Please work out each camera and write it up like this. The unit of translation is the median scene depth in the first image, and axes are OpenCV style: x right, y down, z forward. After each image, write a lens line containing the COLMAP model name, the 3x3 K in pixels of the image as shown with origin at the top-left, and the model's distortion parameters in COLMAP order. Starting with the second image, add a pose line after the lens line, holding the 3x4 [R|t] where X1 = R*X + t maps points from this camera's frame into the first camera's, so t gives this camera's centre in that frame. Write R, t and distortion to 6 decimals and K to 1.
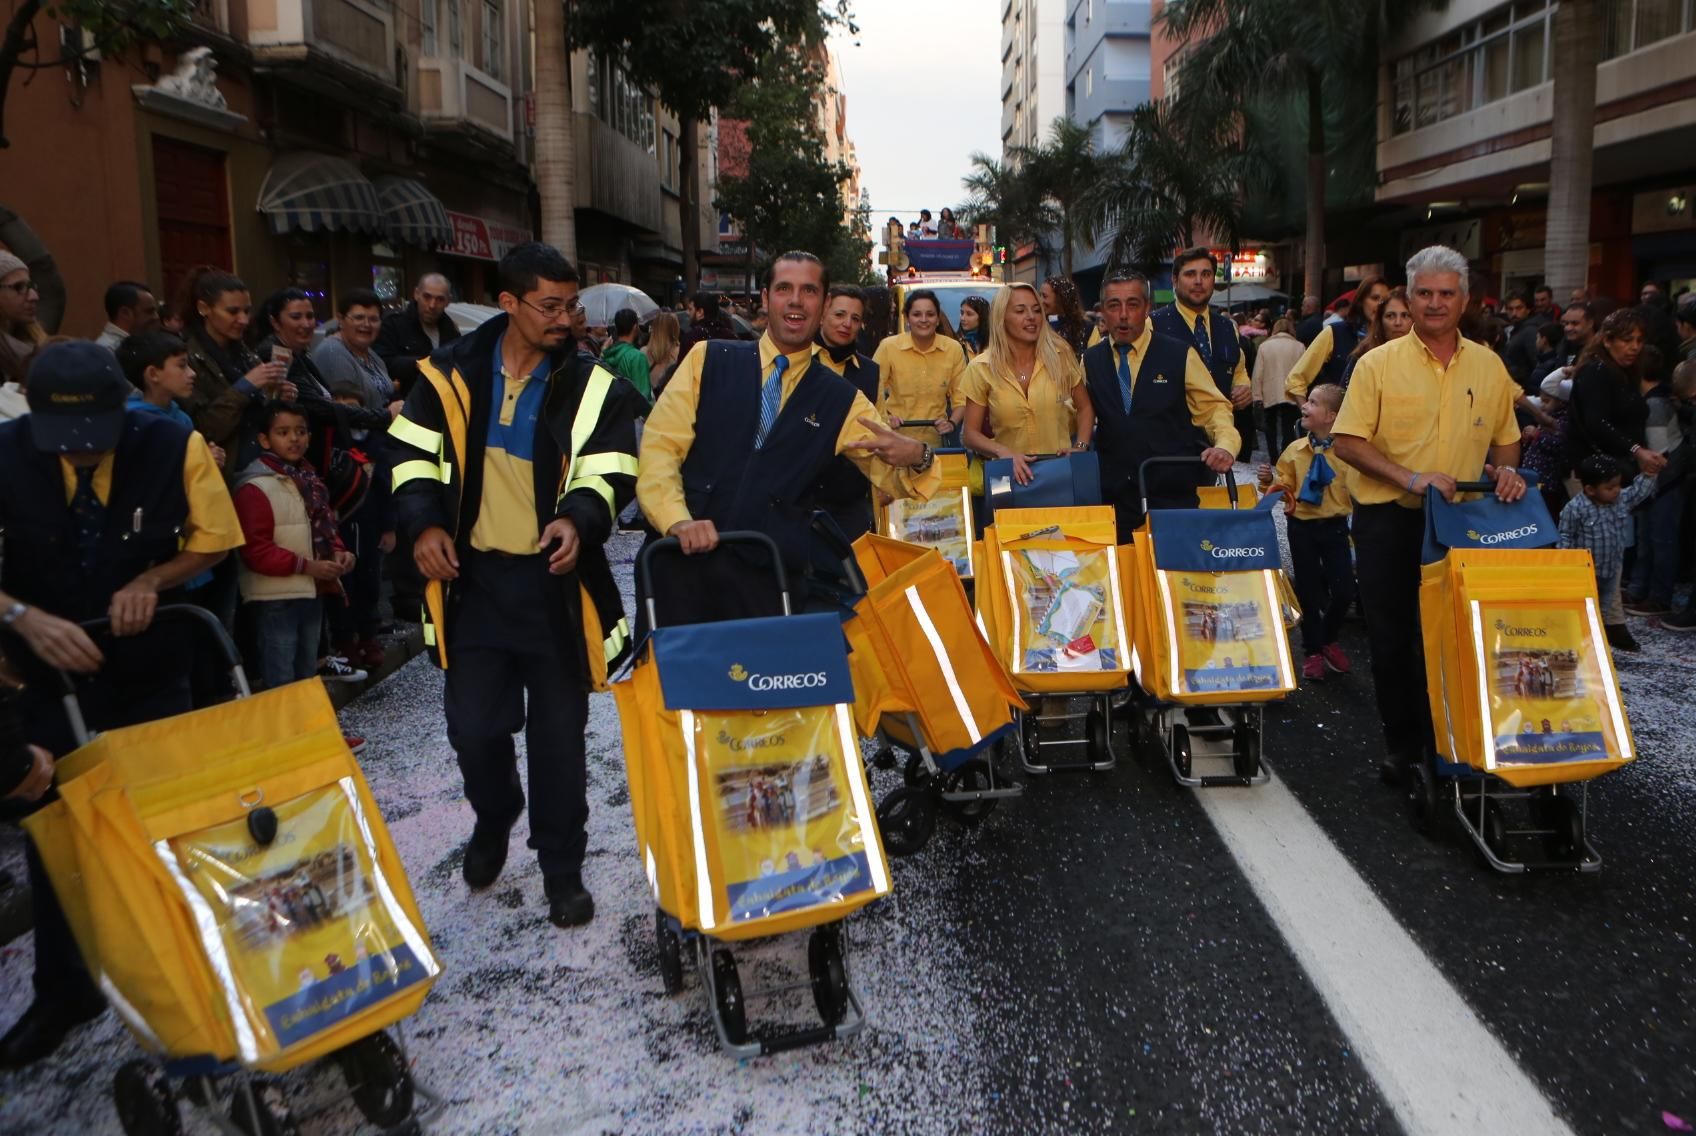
lens RADIAL K [[1238.7, 0, 848.0], [0, 1238.7, 568.0], [0, 0, 1]] dist [-0.103884, 0.000735]
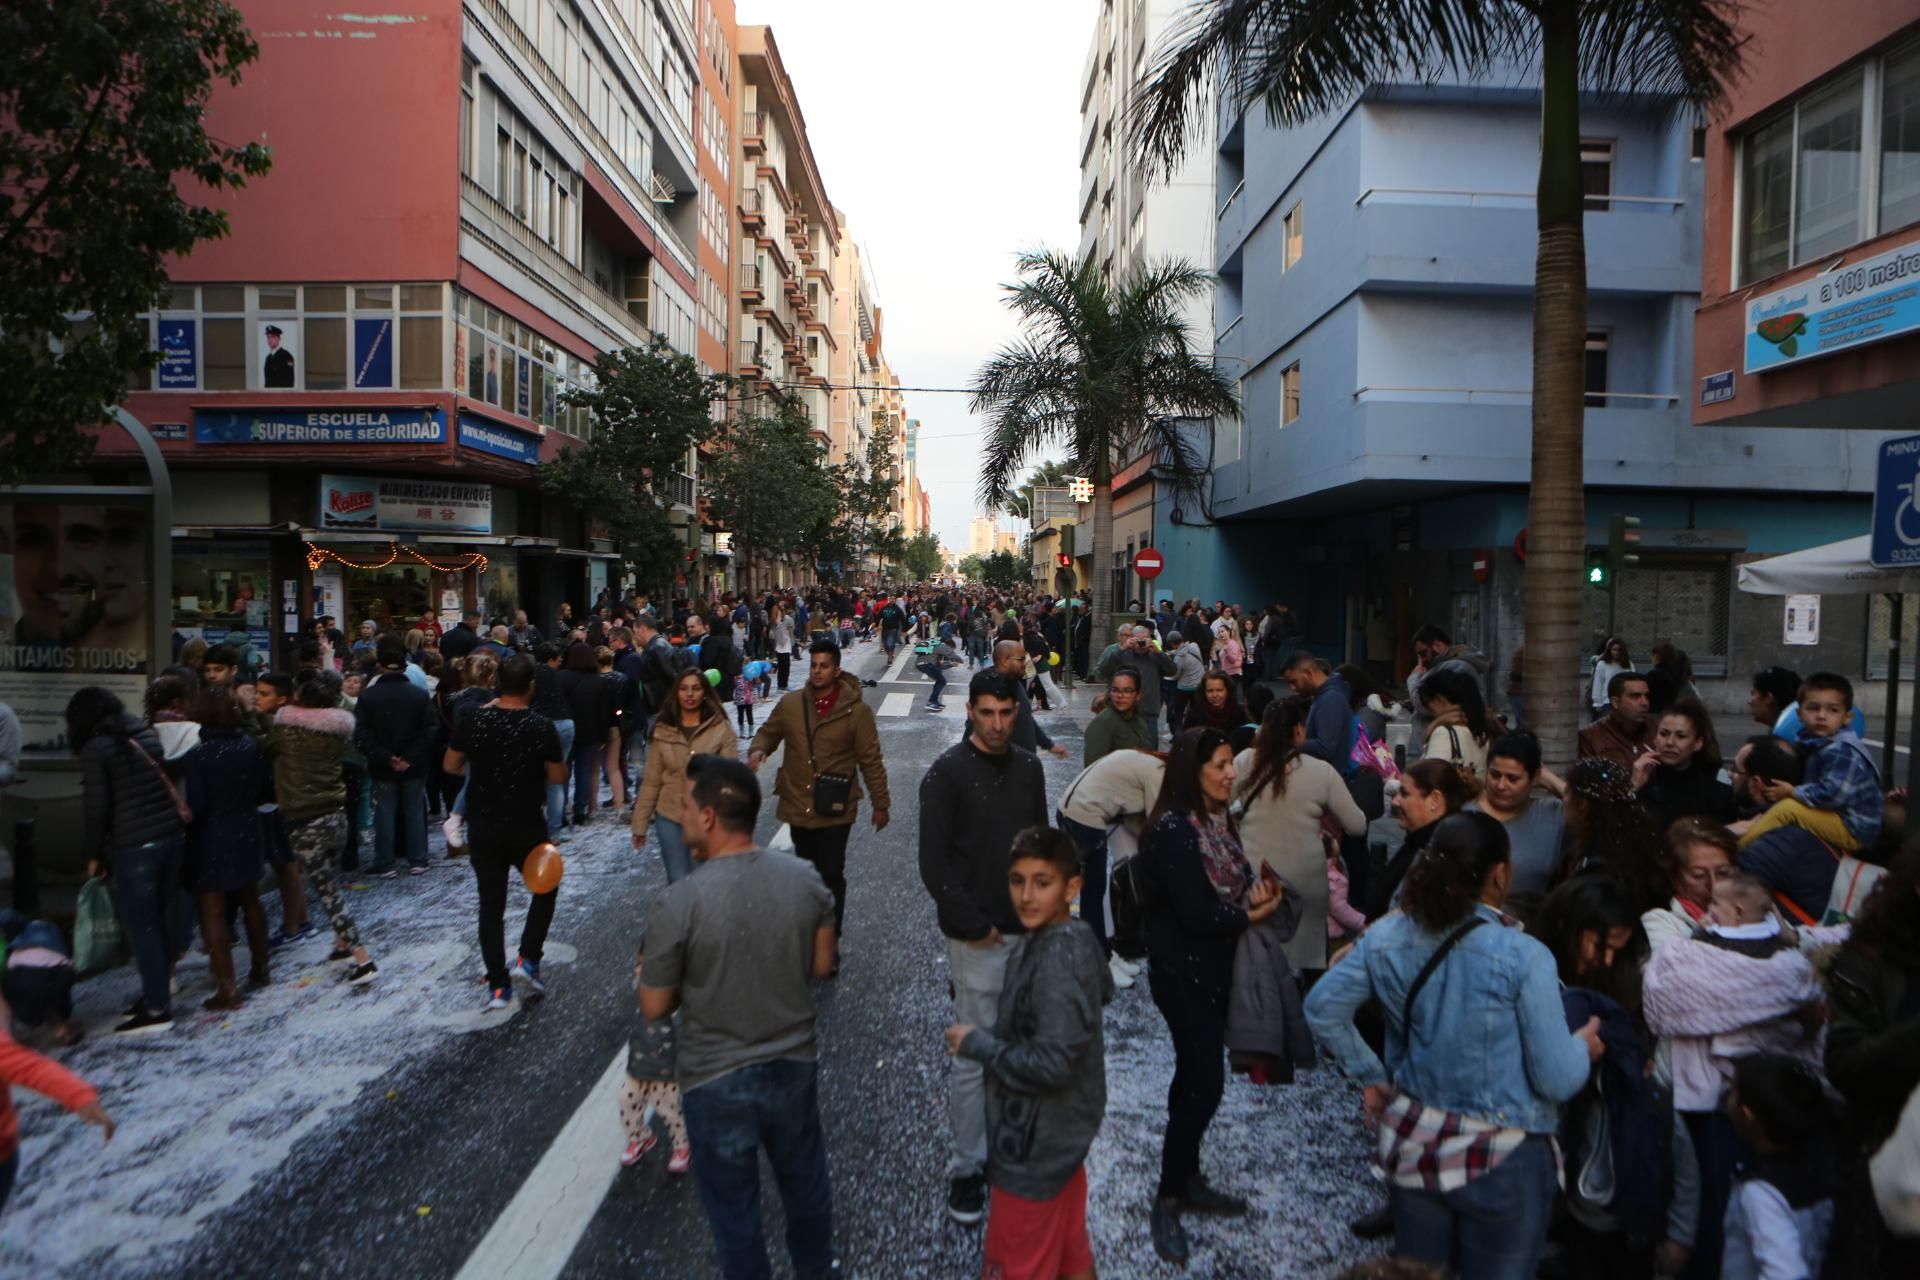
lens RADIAL K [[1402.3, 0, 960.0], [0, 1402.3, 640.0], [0, 0, 1]] dist [-0.103884, 0.000735]
pose [[0.999338, 0.003951, 0.036179, 0.135609], [0.001943, 0.986878, -0.161456, -0.252948], [-0.036342, 0.161419, 0.986217, 1.188636]]
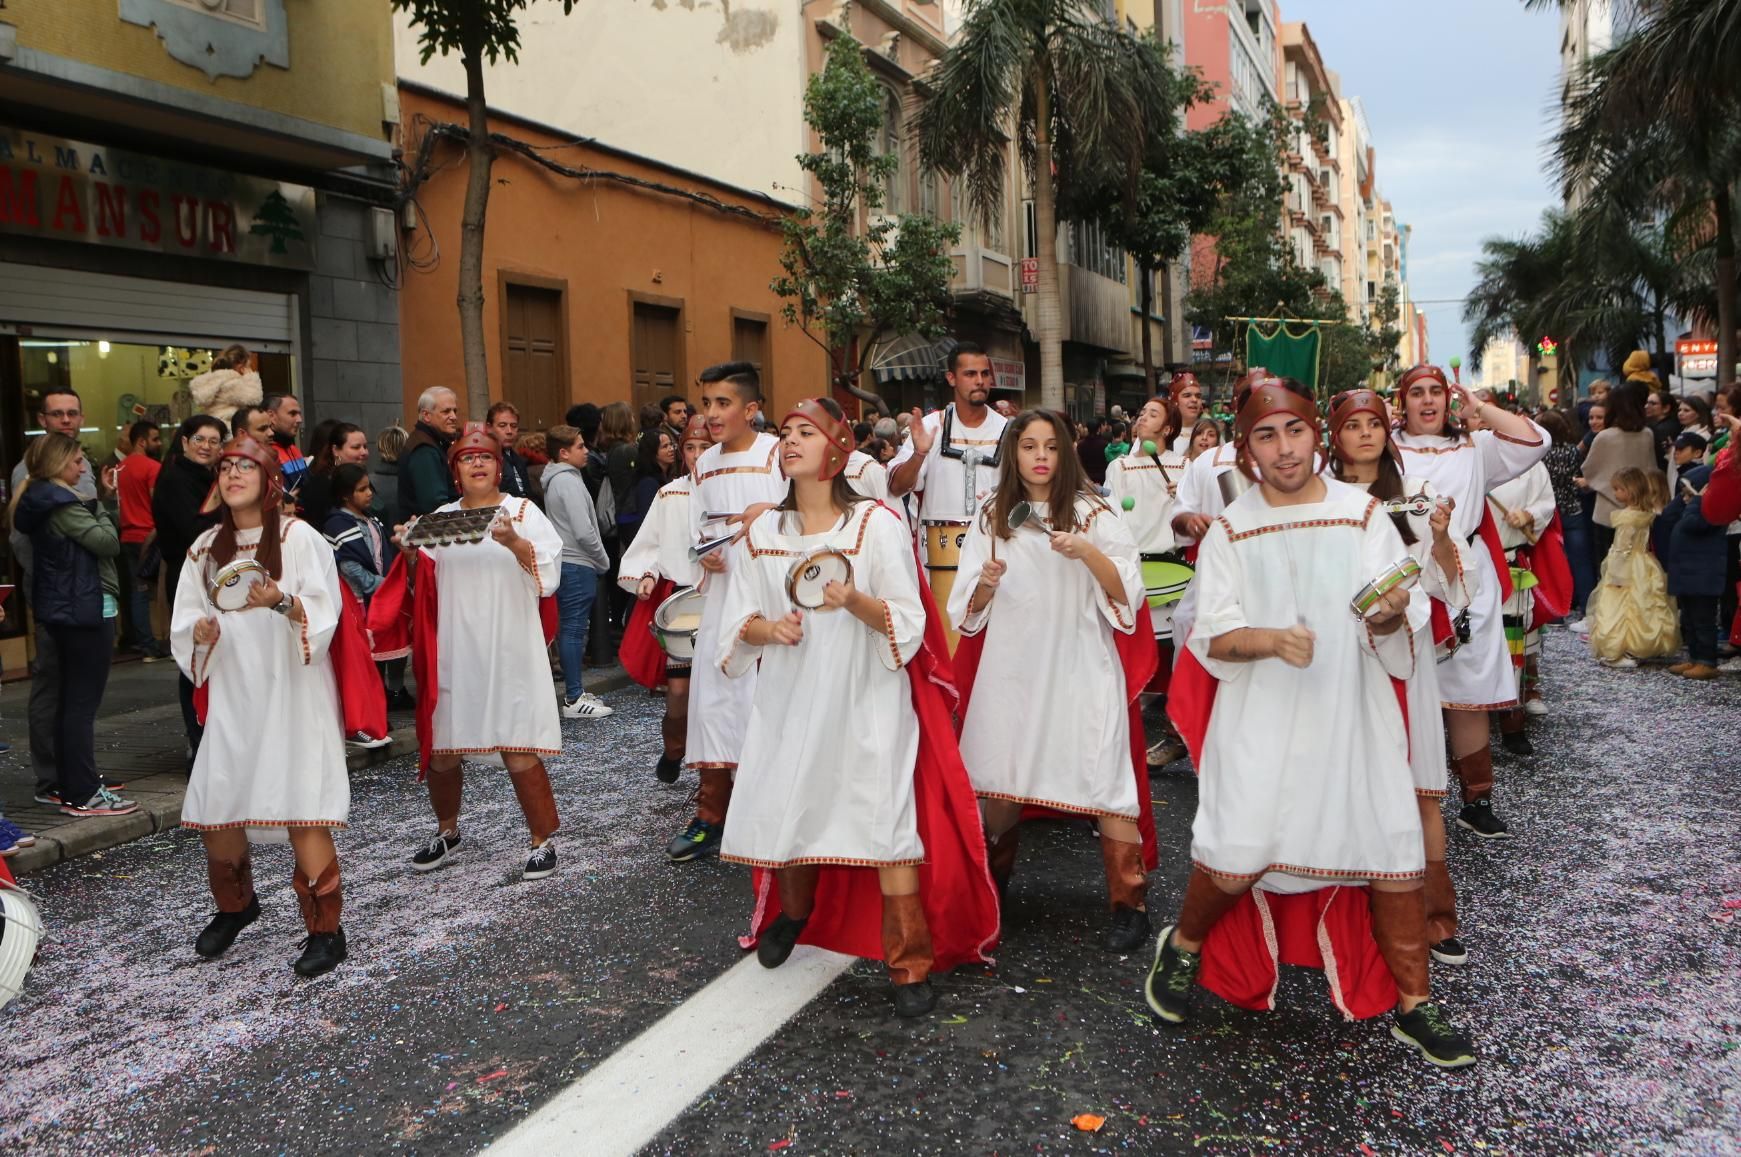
lens RADIAL K [[1621.0, 0, 871.0], [0, 1621.0, 523.1], [0, 0, 1]] dist [-0.001308, -0.000665]
pose [[0.949654, -0.022959, -0.312457, 0.089795], [-0.022754, 0.989623, -0.141874, 0.105646], [0.312472, 0.141841, 0.939278, -0.497682]]
